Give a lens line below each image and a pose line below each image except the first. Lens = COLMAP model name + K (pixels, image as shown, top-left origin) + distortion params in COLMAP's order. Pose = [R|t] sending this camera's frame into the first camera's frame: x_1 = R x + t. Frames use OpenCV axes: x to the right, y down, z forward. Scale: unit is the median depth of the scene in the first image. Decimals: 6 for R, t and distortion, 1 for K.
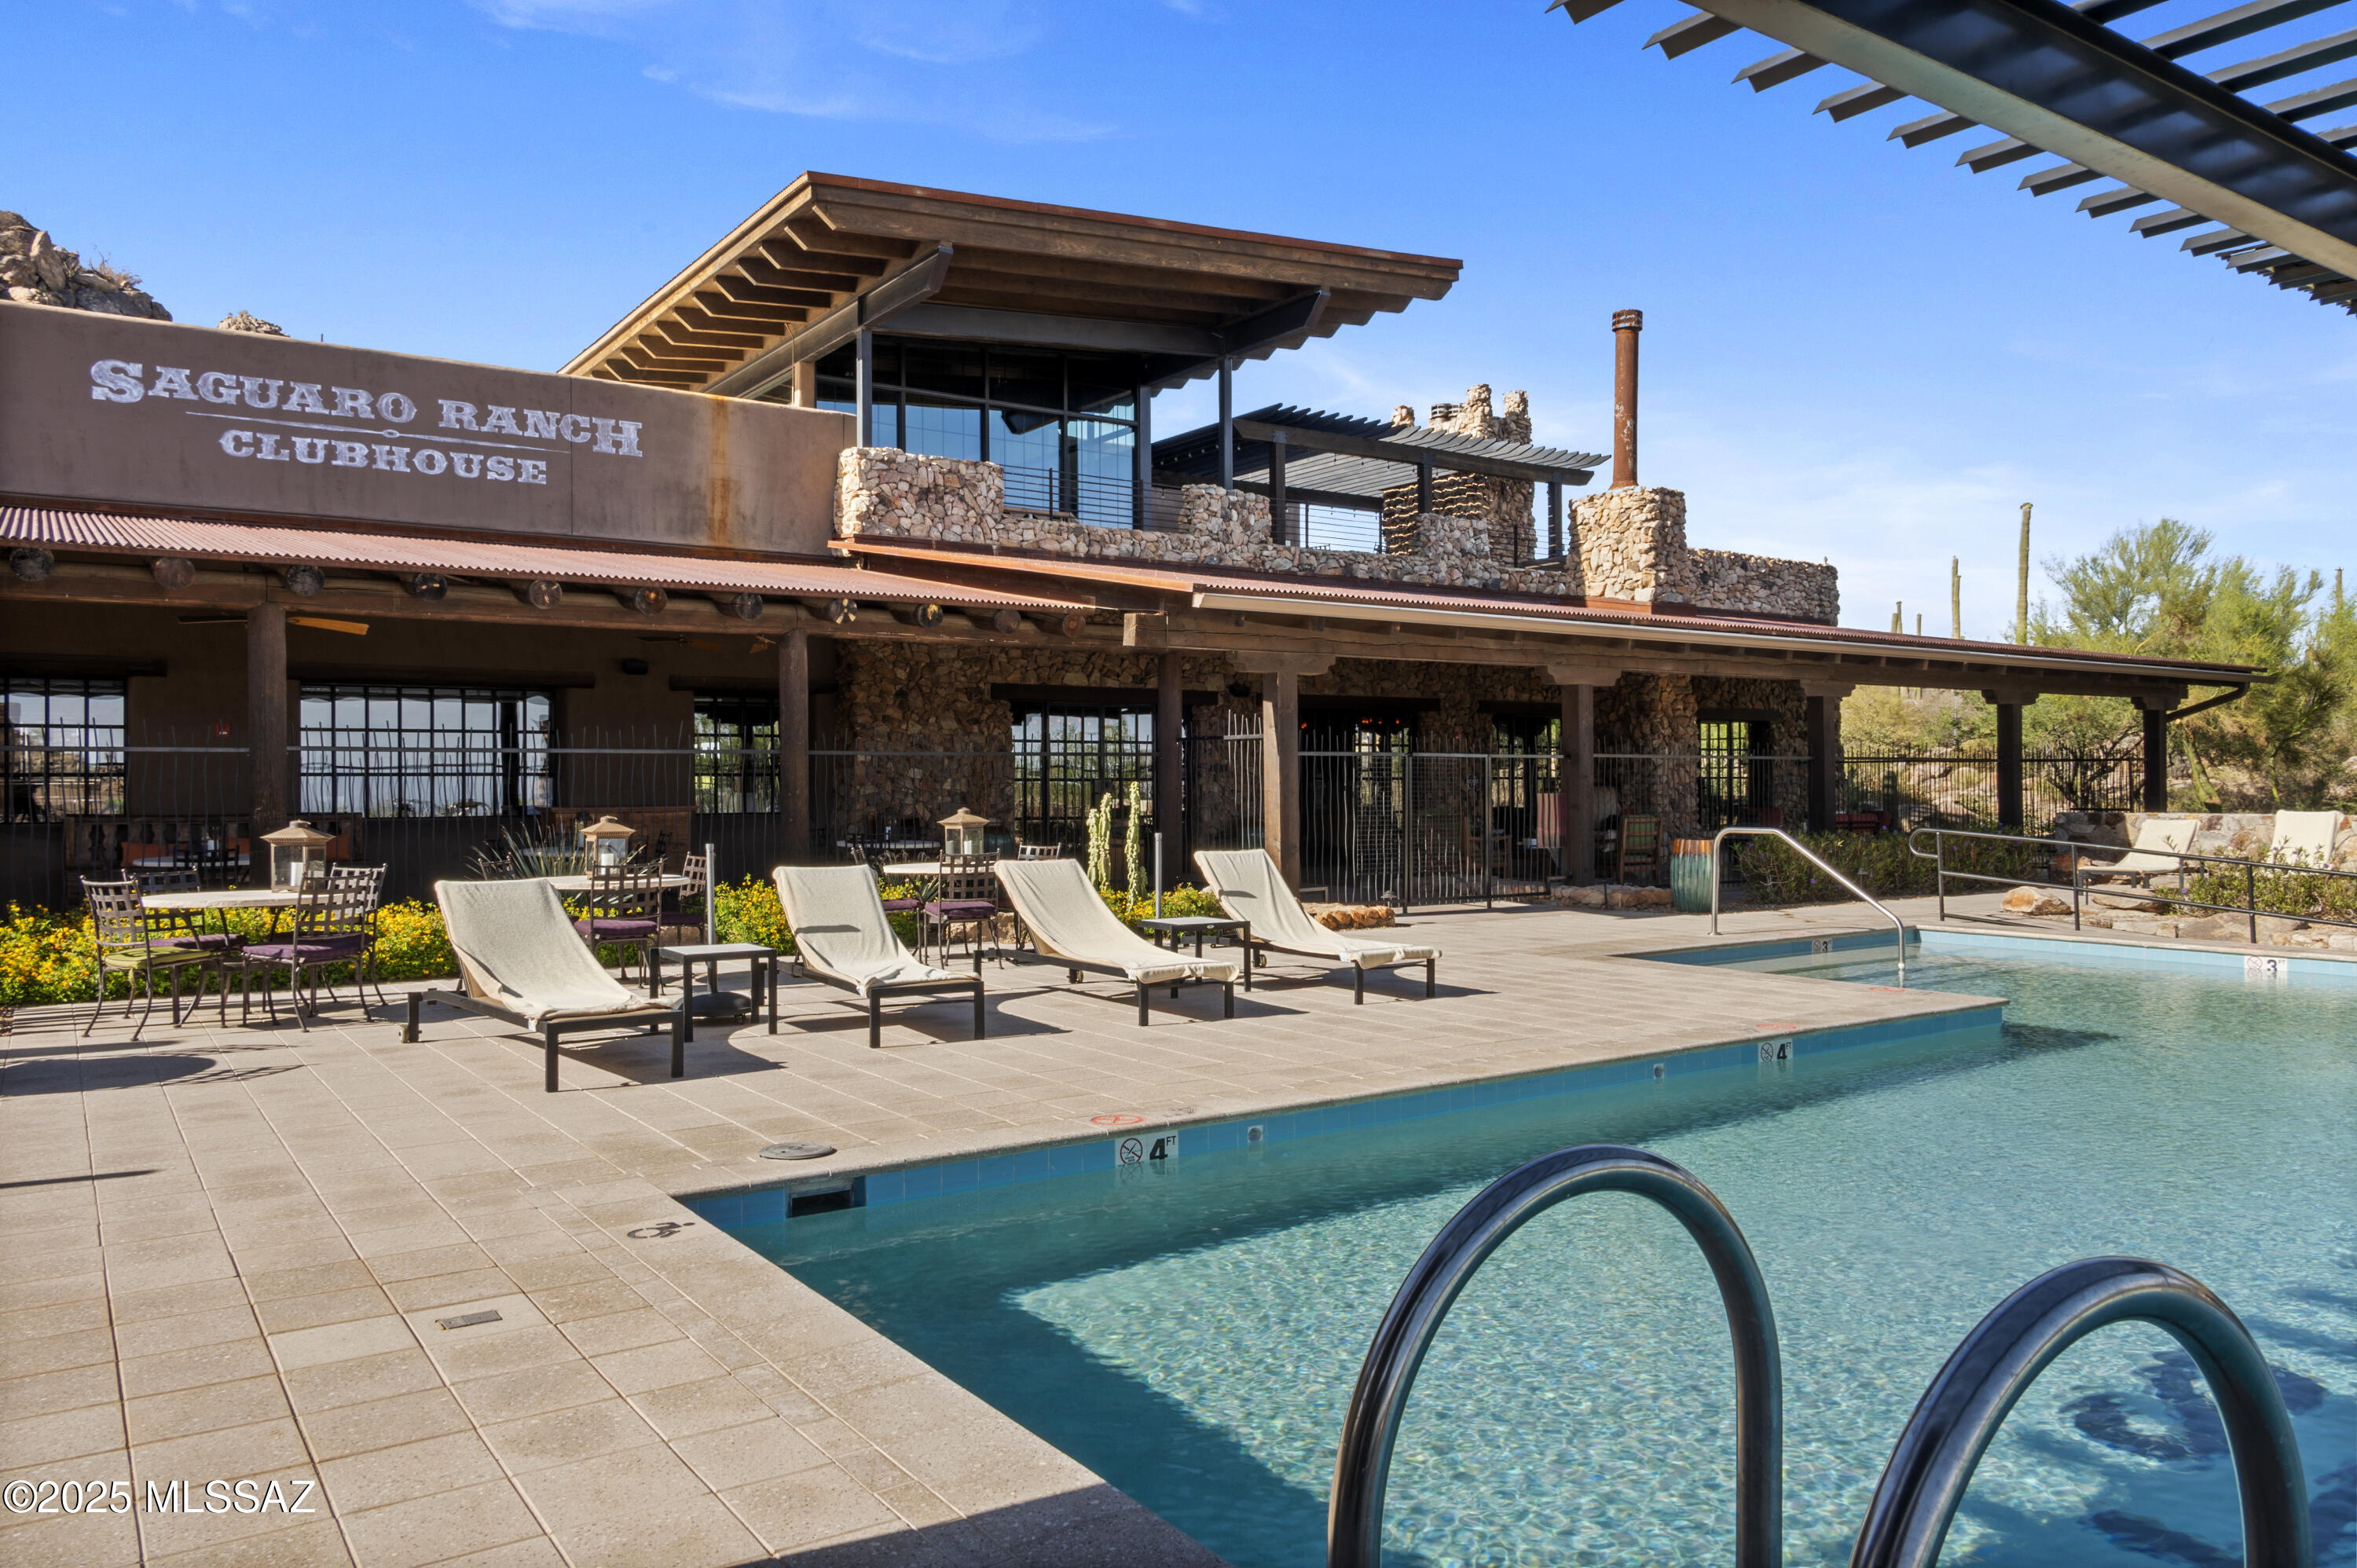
lens RADIAL K [[1660.2, 0, 1178.5], [0, 1660.2, 784.0], [0, 0, 1]] dist [-0.002552, -0.001096]
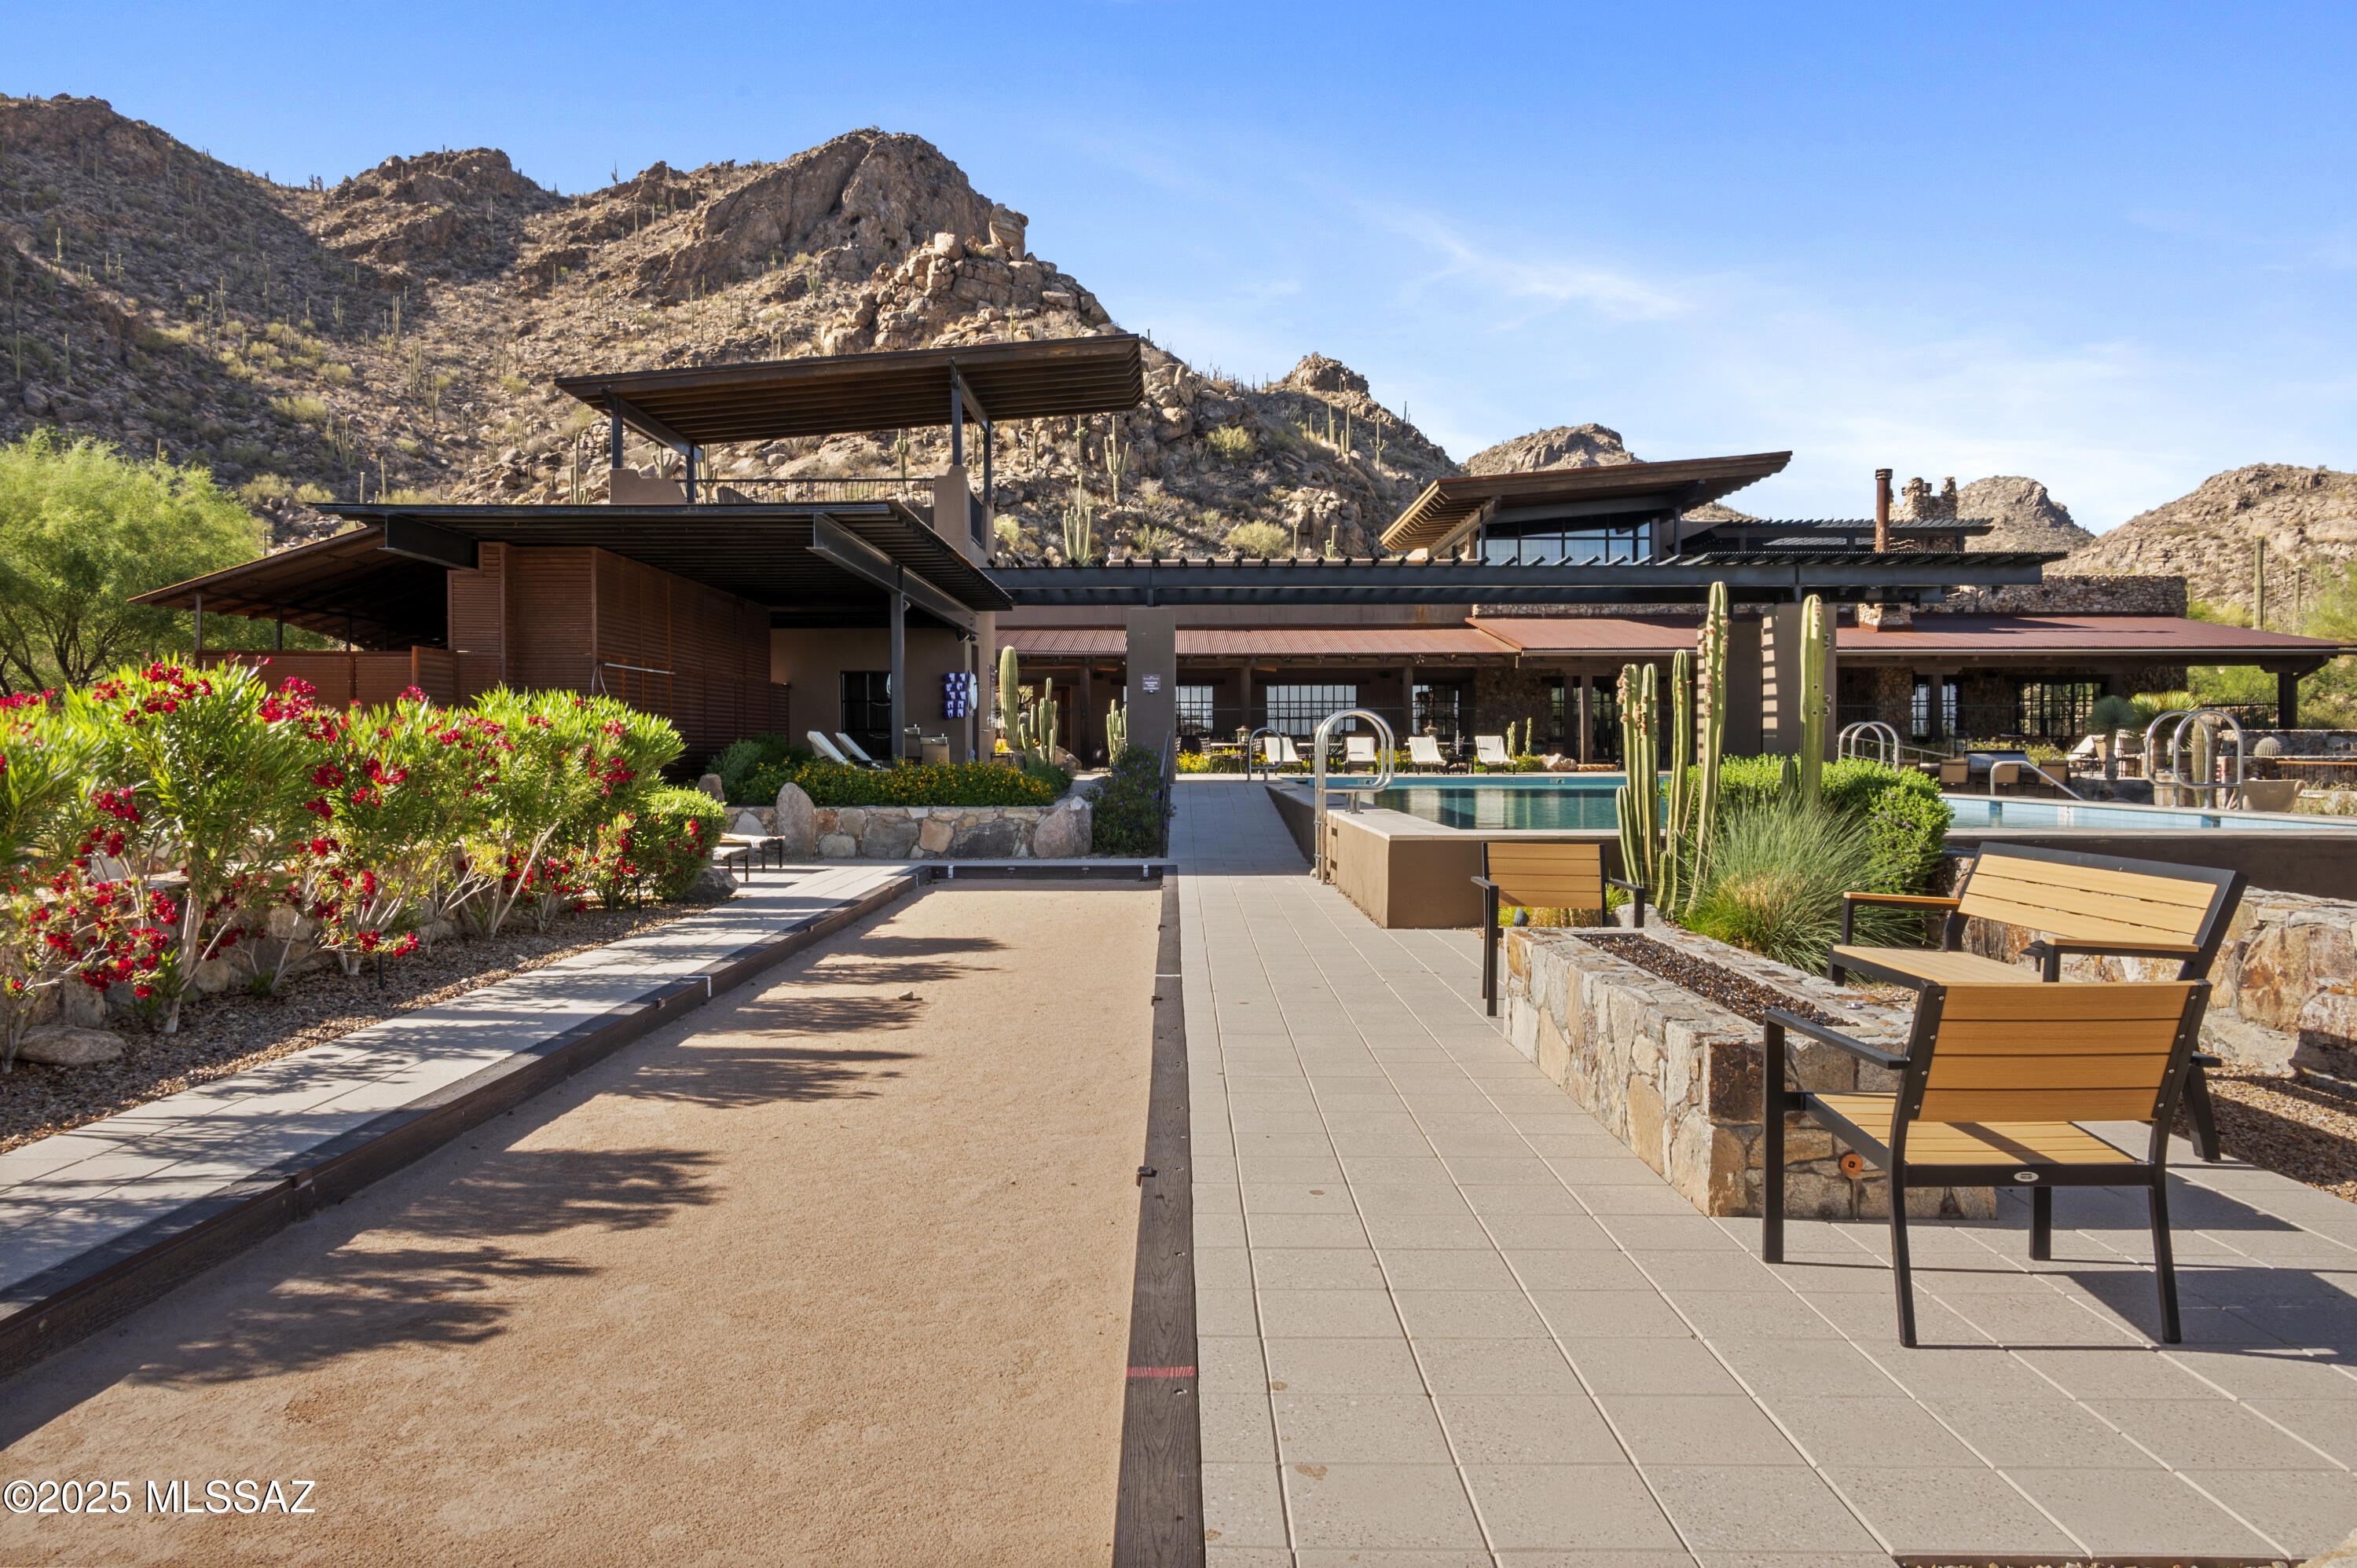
lens RADIAL K [[1767.0, 0, 1178.5], [0, 1767.0, 784.0], [0, 0, 1]] dist [0.000325, 0.000215]
pose [[0.825524, 0.017224, -0.564104, 0.761856], [-0.003794, 0.999681, 0.024970, 0.026494], [0.564354, -0.018473, 0.825326, -1.139649]]
